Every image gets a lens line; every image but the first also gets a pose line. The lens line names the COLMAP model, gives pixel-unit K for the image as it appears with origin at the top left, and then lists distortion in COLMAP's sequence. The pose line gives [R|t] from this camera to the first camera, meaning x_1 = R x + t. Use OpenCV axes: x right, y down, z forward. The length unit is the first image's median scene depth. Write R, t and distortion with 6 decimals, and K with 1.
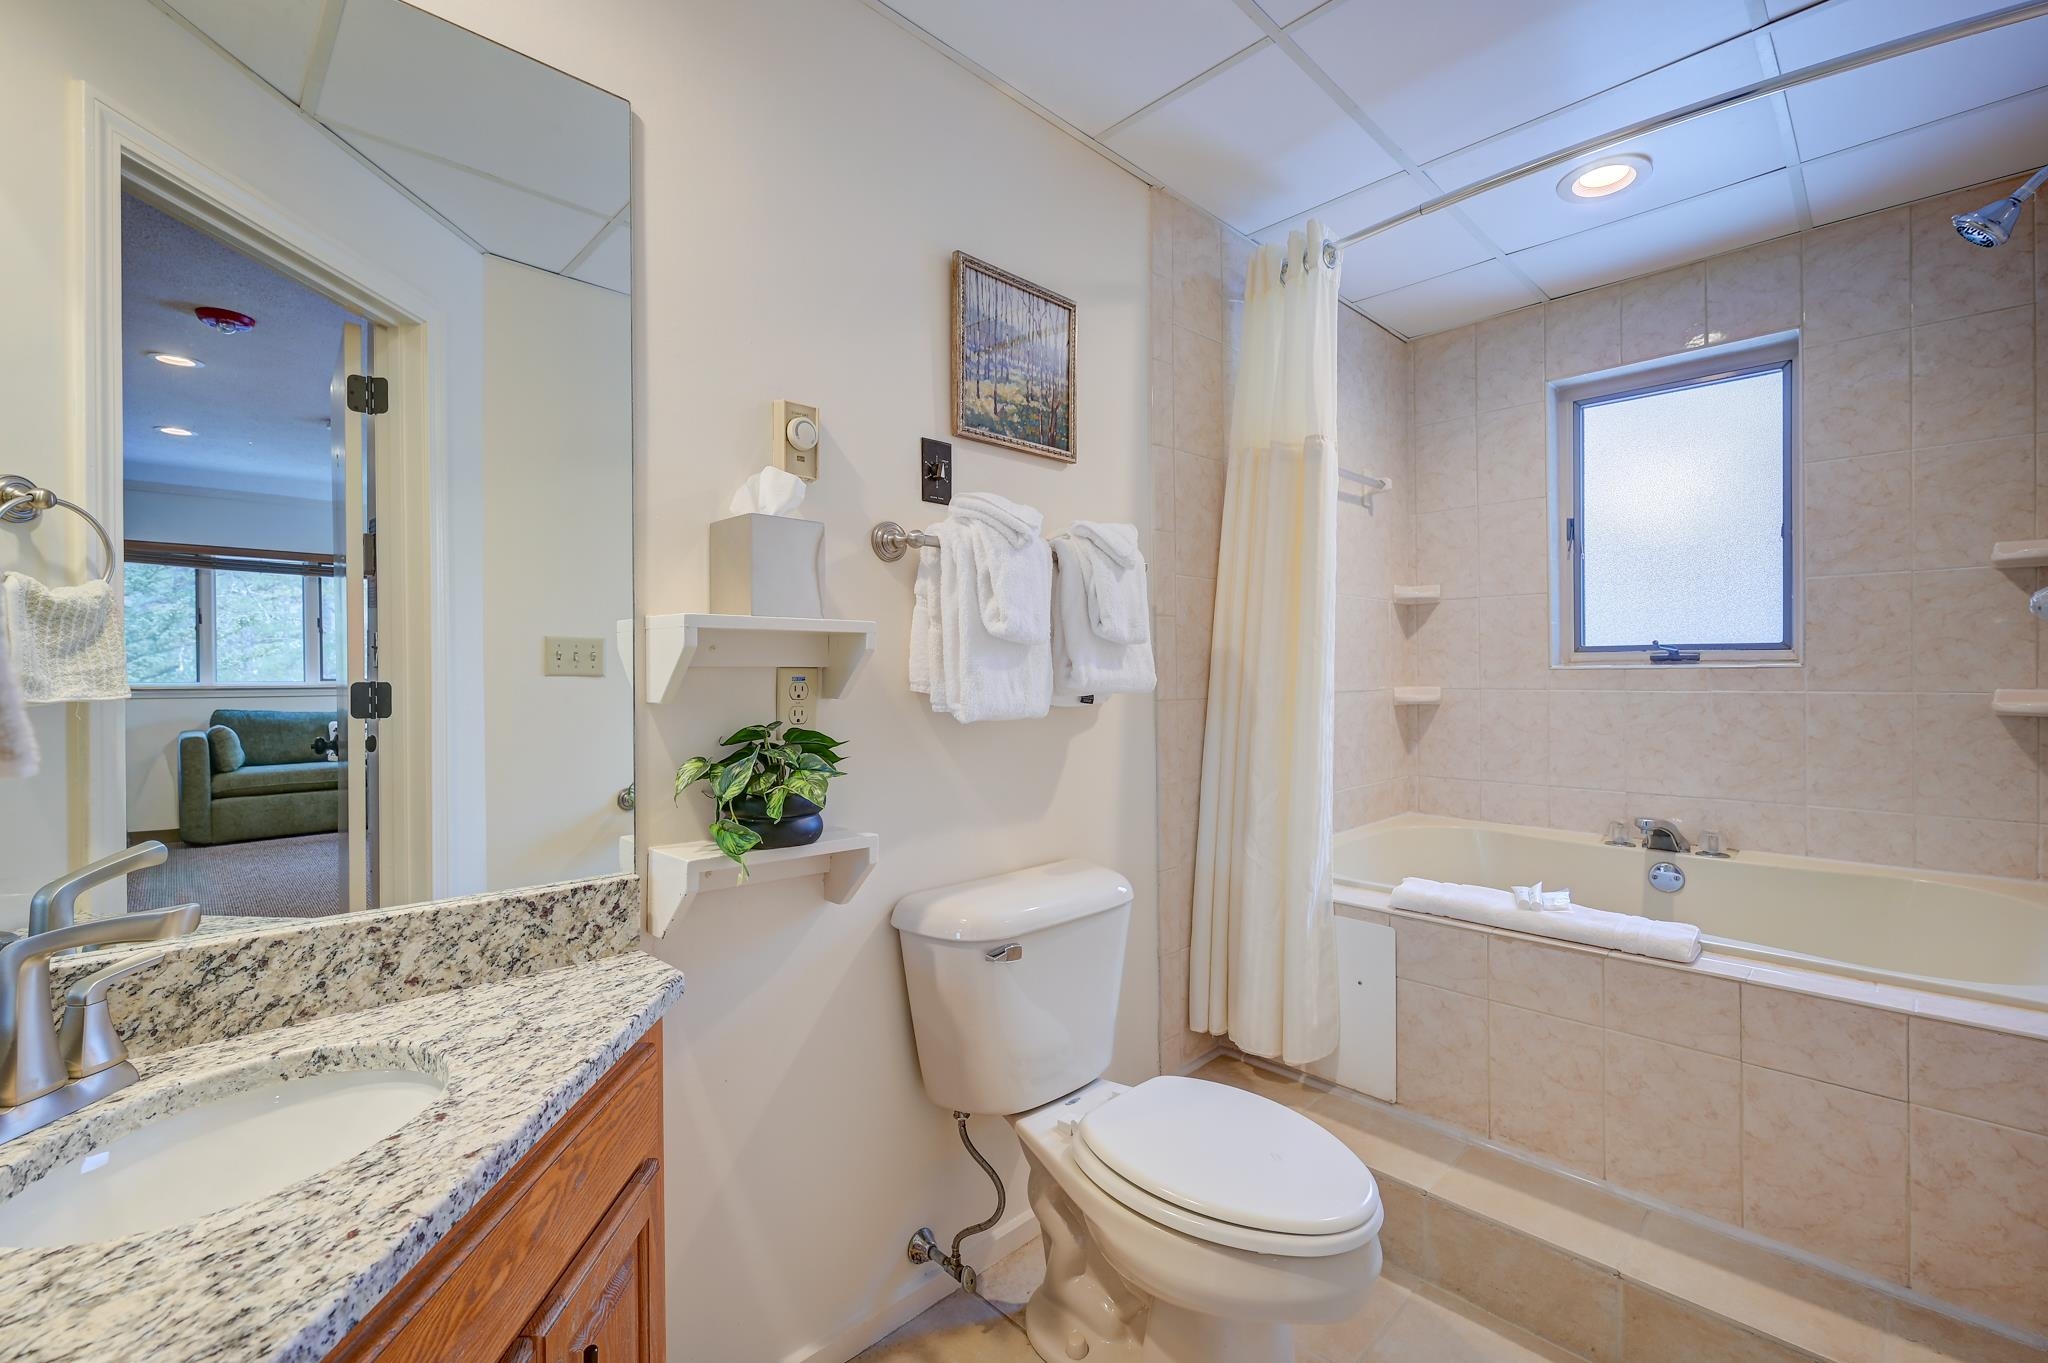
lens RADIAL K [[872.5, 0, 1023.5], [0, 872.5, 673.7], [0, 0, 1]] dist [-0.001754, -0.000238]
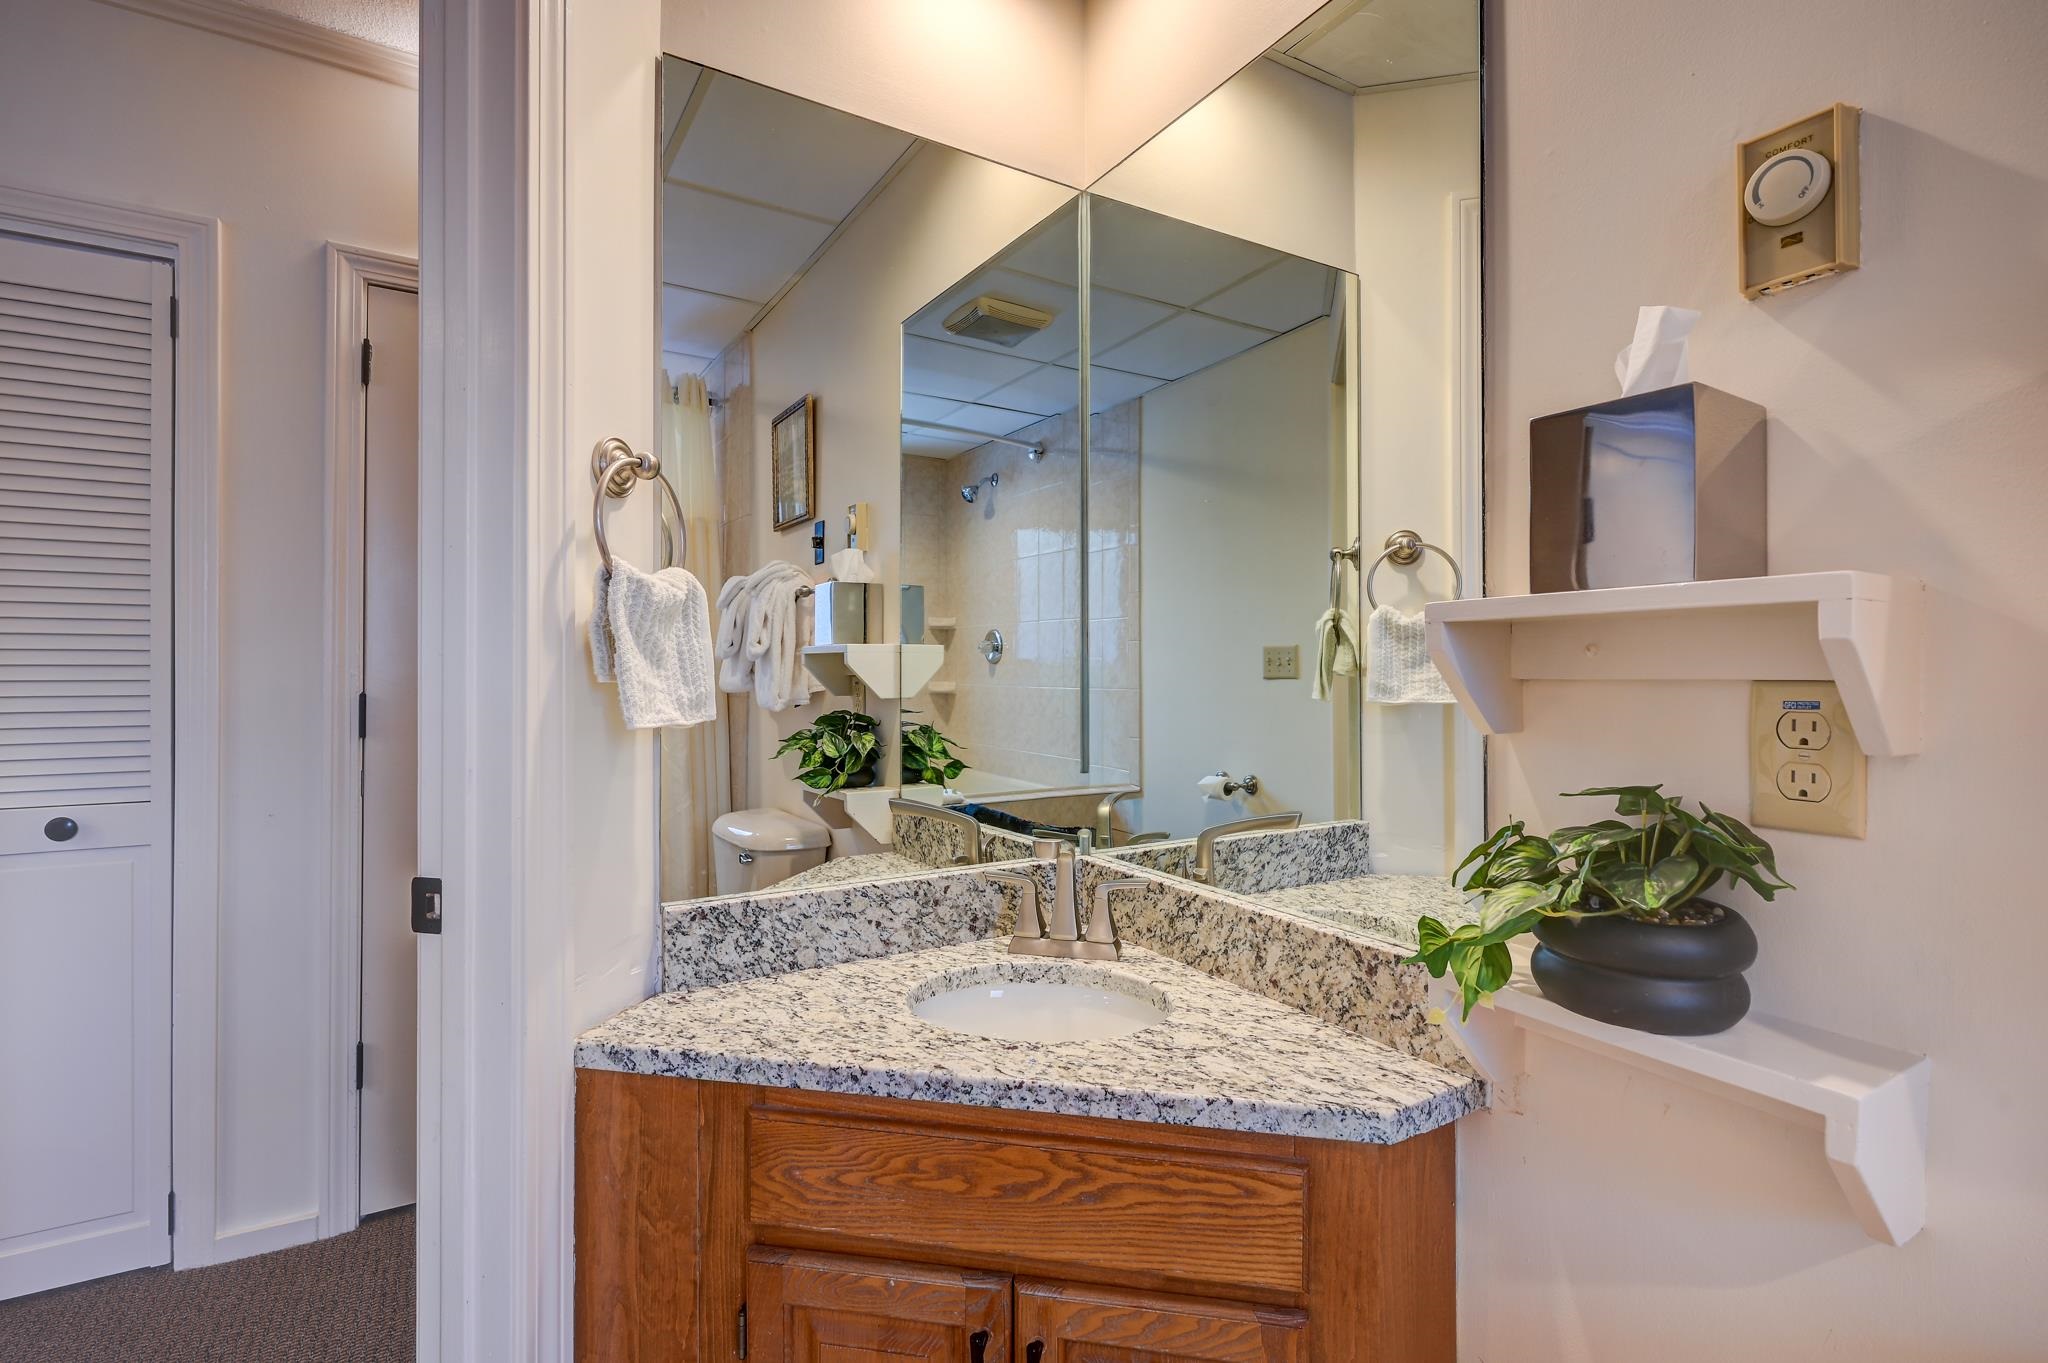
lens RADIAL K [[945.7, 0, 1028.0], [0, 945.7, 674.3], [0, 0, 1]] dist [0.000190, 0.000953]
pose [[-0.222702, 0.002299, -0.974884, 0.466951], [0.000248, 0.999997, 0.002302, -0.016712], [0.974886, 0.000271, -0.222702, 0.982215]]
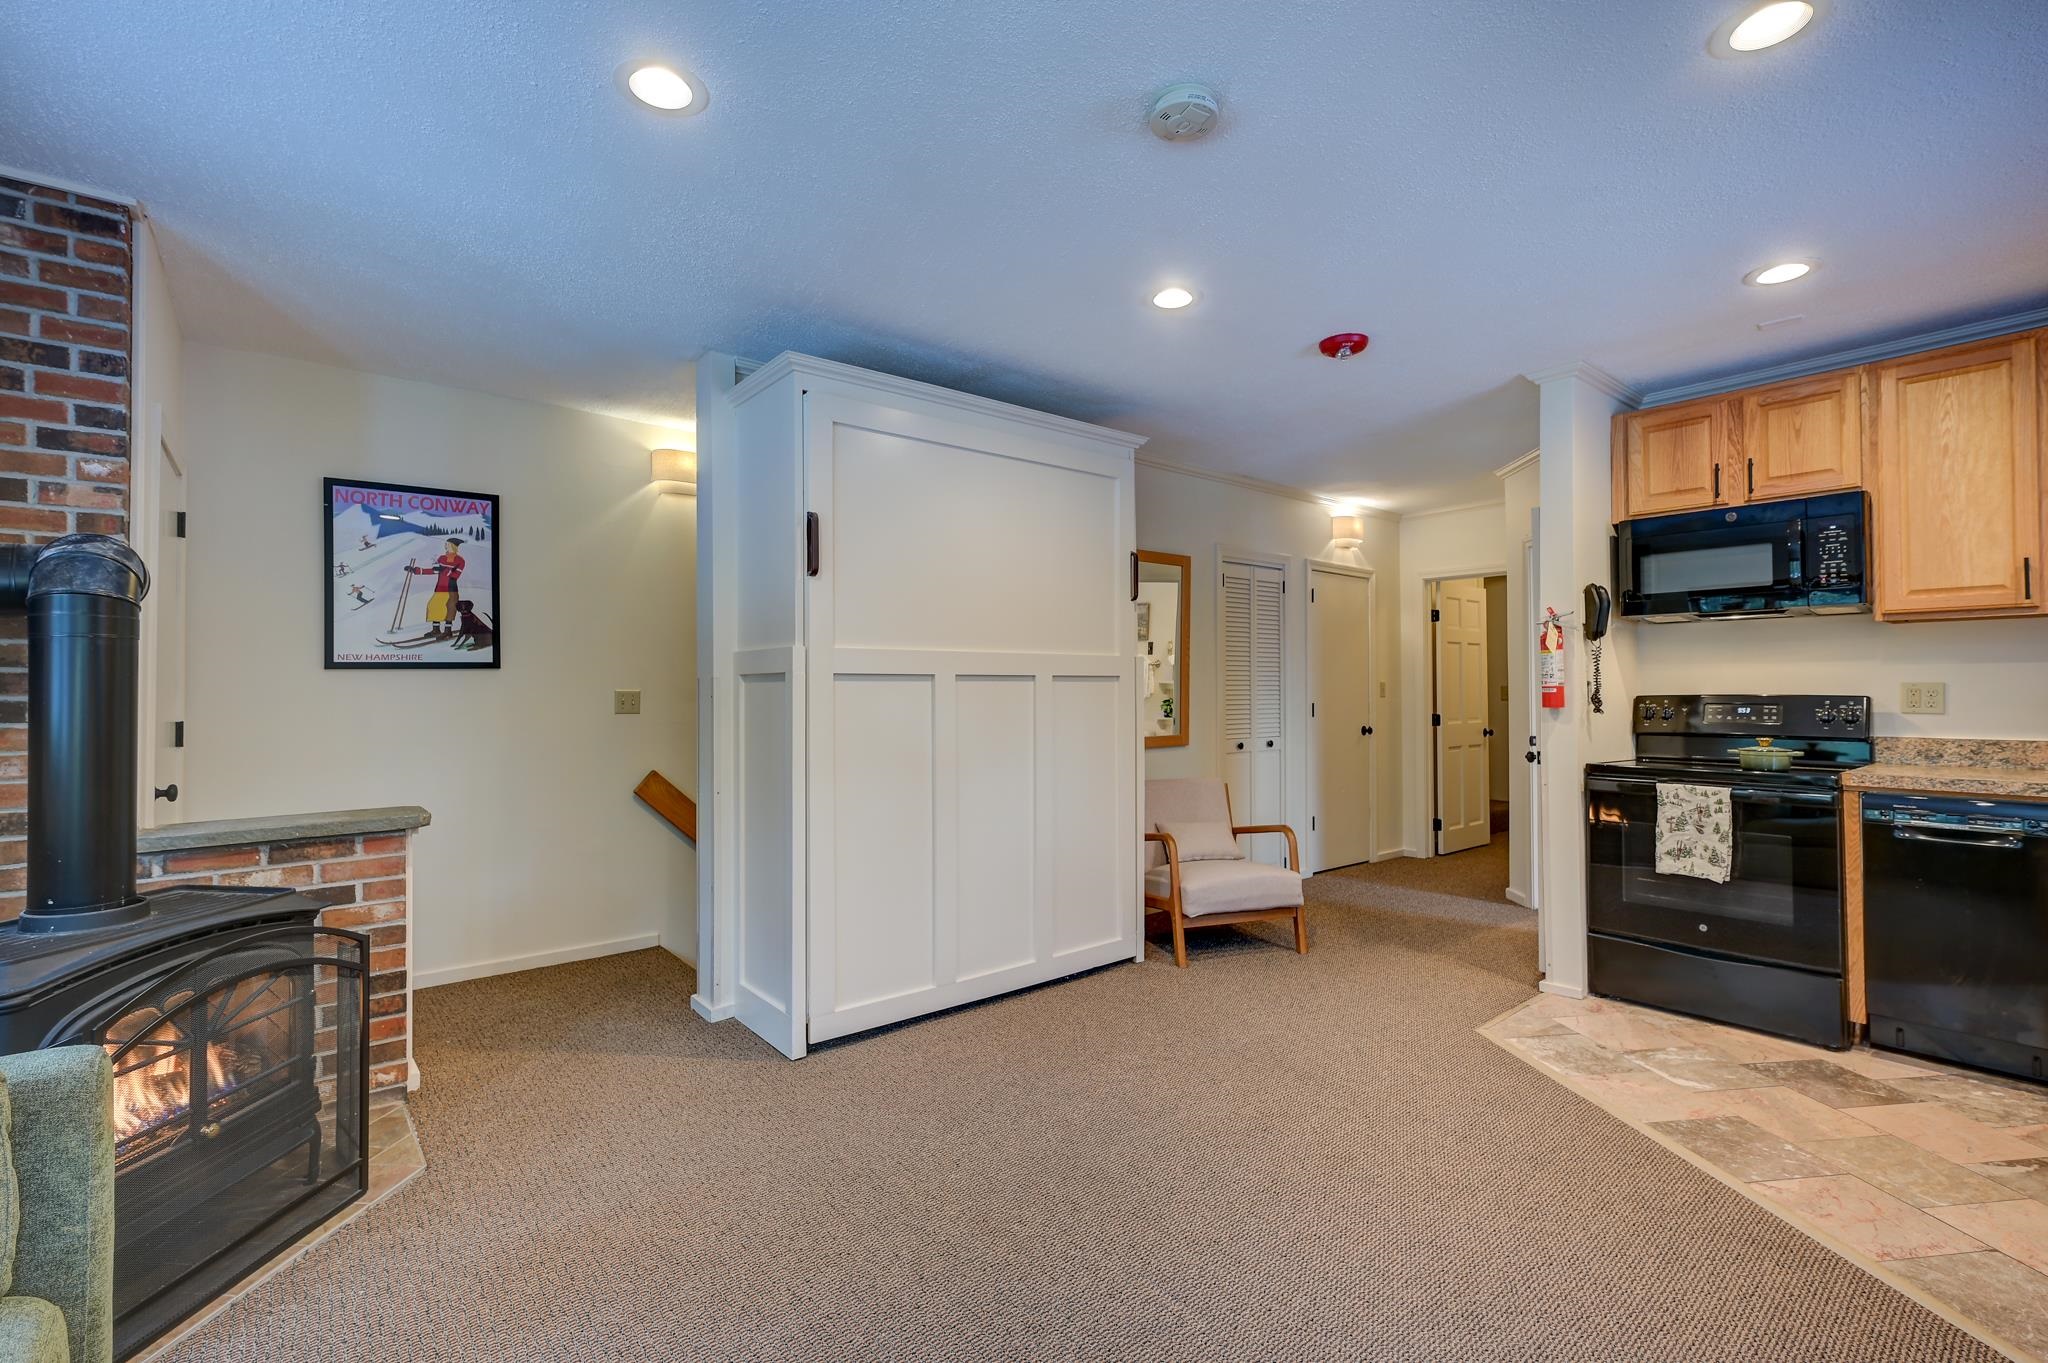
lens RADIAL K [[907.5, 0, 1027.6], [0, 907.5, 674.4], [0, 0, 1]] dist [0.000571, -0.000161]
pose [[-0.088470, -0.010976, -0.996018, 4.728608], [0.003109, 0.999931, -0.011296, -0.092811], [0.996074, -0.004096, -0.088430, -2.045918]]
